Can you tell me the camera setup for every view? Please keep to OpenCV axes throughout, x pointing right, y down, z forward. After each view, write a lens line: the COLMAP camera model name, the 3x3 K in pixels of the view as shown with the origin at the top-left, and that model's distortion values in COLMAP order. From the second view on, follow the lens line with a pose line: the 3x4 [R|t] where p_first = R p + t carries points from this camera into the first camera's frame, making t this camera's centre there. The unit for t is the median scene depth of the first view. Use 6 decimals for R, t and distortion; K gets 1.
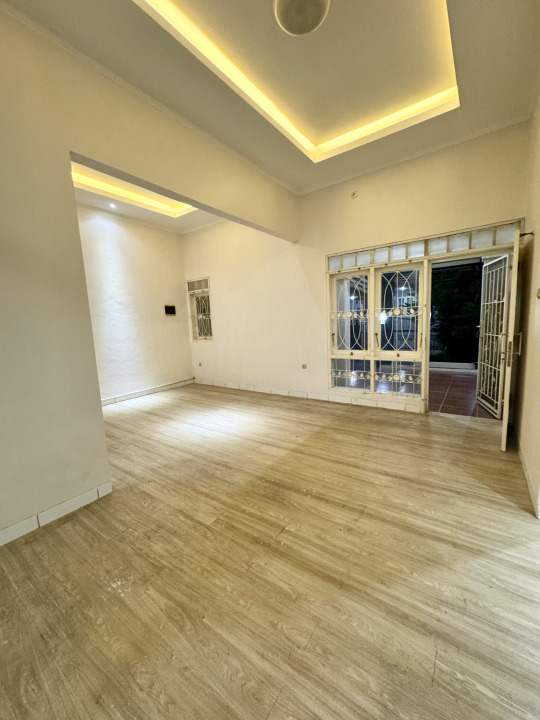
lens RADIAL K [[289.0, 0, 270.3], [0, 289.0, 358.9], [0, 0, 1]] dist [-0.004216, 0.000497]
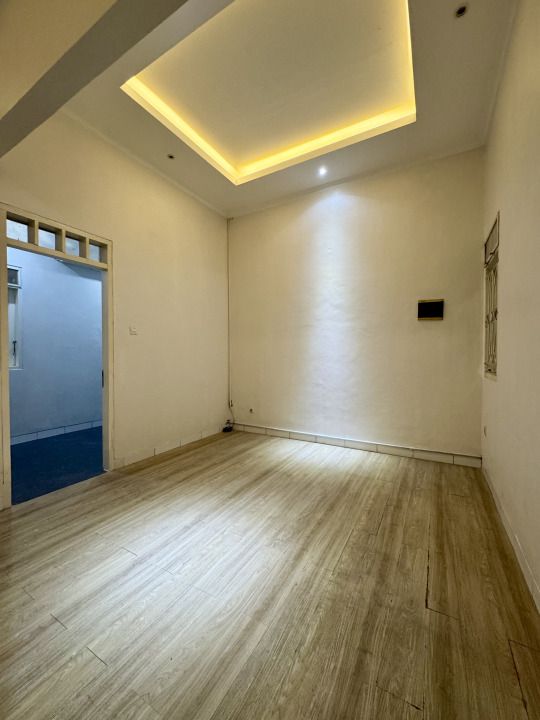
lens RADIAL K [[289.0, 0, 271.3], [0, 289.0, 359.0], [0, 0, 1]] dist [-0.004216, 0.000497]
pose [[0.102229, 0.059931, -0.992954, 0.284031], [-0.133413, 0.989992, 0.046017, -0.130983], [0.985774, 0.127769, 0.109202, 1.315818]]
